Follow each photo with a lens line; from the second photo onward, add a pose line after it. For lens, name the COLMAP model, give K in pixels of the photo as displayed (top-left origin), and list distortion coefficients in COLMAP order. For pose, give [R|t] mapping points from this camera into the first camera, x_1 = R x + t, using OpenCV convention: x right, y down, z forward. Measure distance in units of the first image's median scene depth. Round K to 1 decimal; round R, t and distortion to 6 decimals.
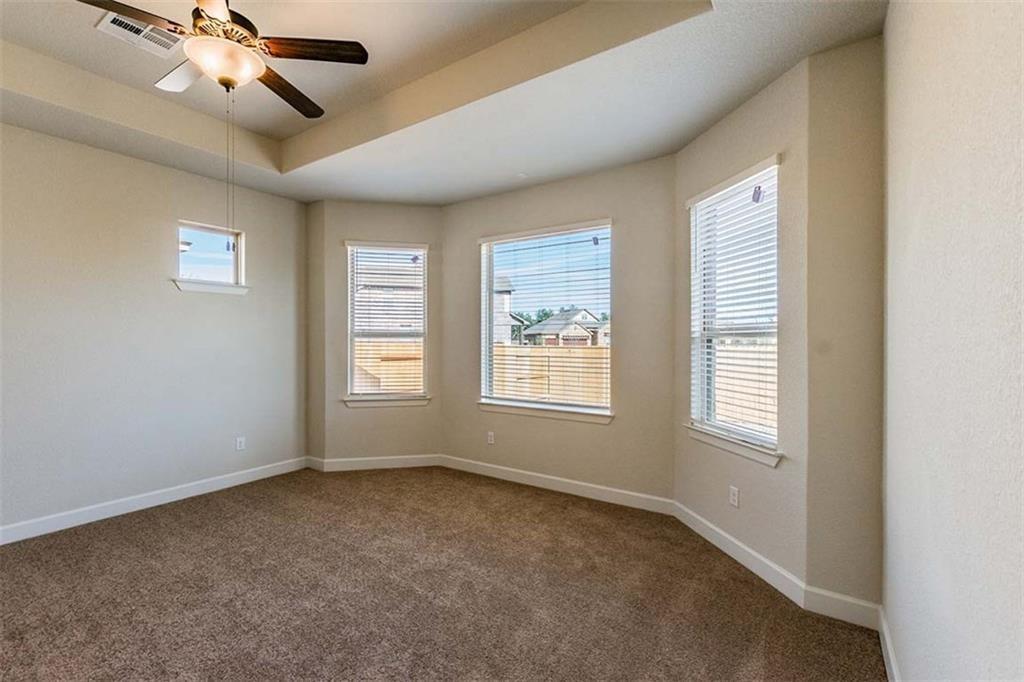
lens RADIAL K [[446.7, 0, 512.4], [0, 446.7, 342.2], [0, 0, 1]] dist [-0.001154, -0.002480]
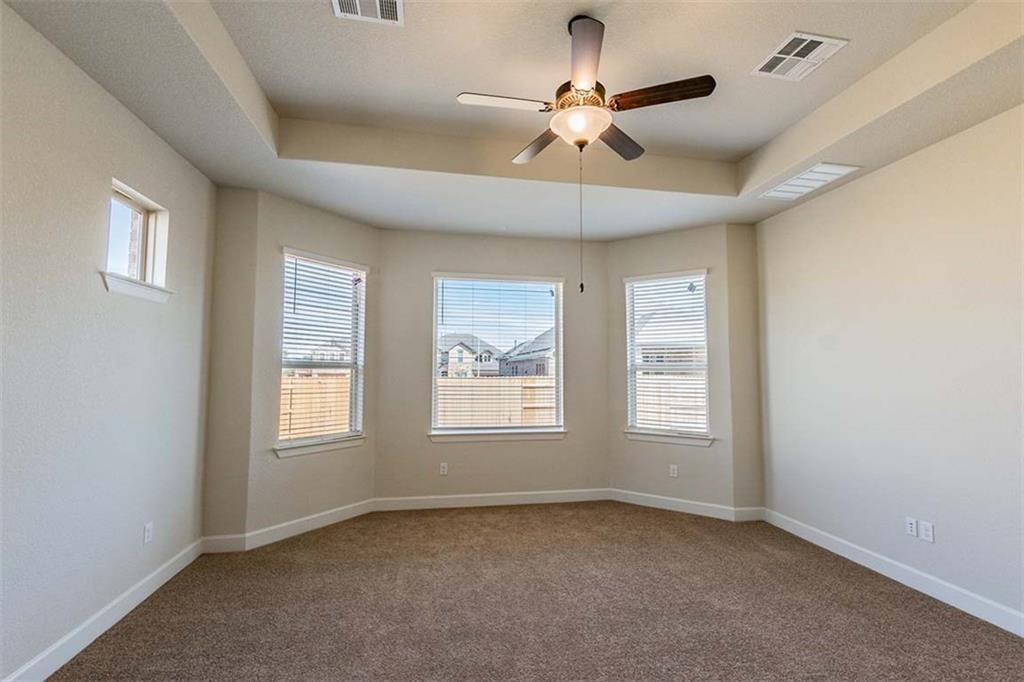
lens RADIAL K [[446.7, 0, 528.2], [0, 446.7, 339.7], [0, 0, 1]] dist [-0.001154, -0.002480]
pose [[0.710293, 0.050947, 0.702060, -0.654492], [-0.000742, 0.997431, -0.071630, -0.004488], [-0.703906, 0.050357, 0.708506, 0.140667]]
